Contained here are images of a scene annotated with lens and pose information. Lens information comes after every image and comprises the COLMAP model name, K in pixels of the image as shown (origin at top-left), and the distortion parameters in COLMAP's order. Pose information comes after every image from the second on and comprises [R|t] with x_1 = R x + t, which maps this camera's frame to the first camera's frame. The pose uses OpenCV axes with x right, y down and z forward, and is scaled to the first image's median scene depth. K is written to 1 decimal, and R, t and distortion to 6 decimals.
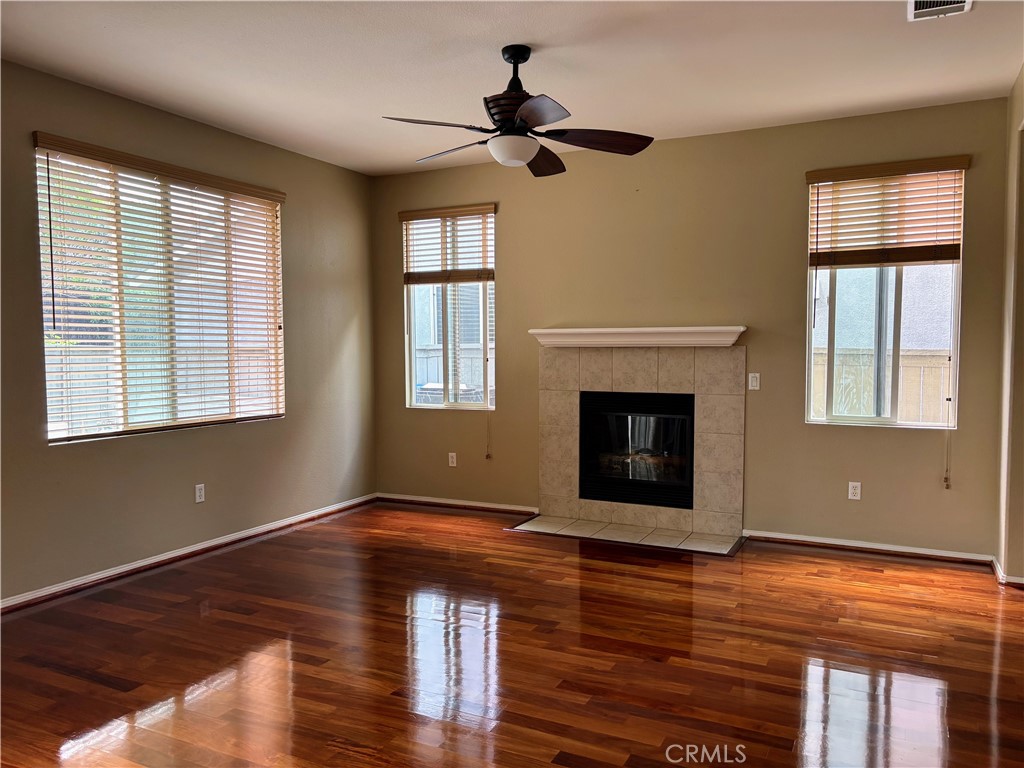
lens RADIAL K [[778.5, 0, 506.5], [0, 778.5, 377.5], [0, 0, 1]] dist [0.059800, -0.065389]
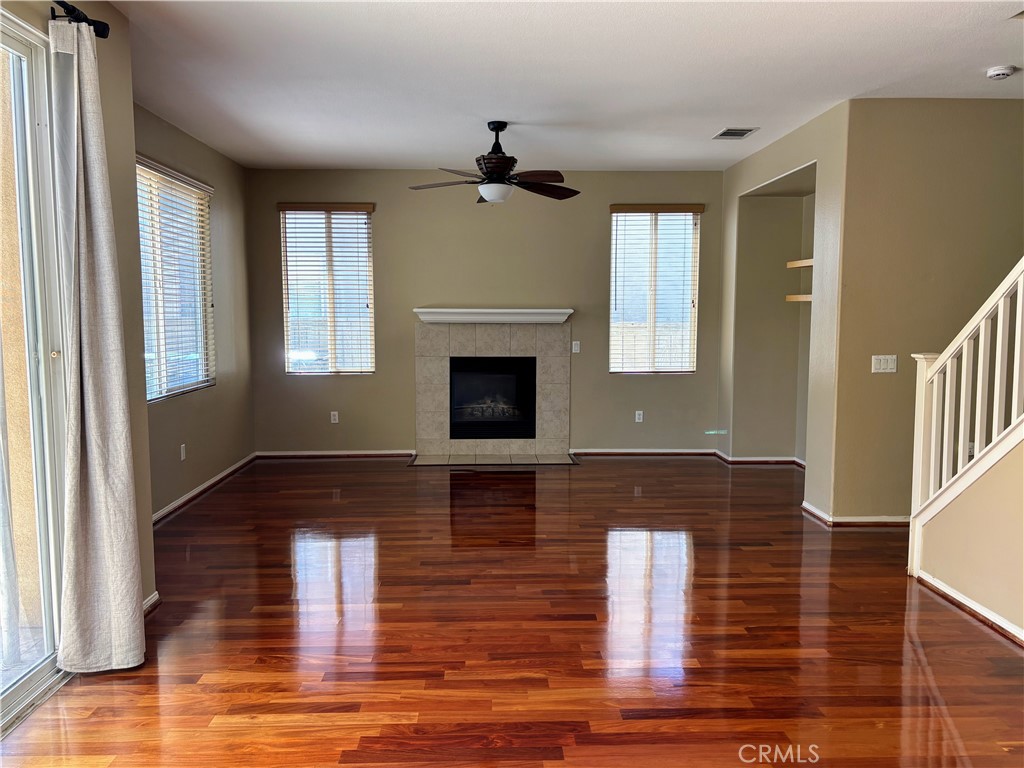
lens RADIAL K [[828.9, 0, 513.0], [0, 828.9, 389.0], [0, 0, 1]] dist [0.037823, -0.022978]
pose [[0.871041, -0.043949, 0.489241, -0.517355], [0.016665, 0.998060, 0.059985, -0.010658], [-0.490928, -0.044096, 0.870083, -0.270429]]
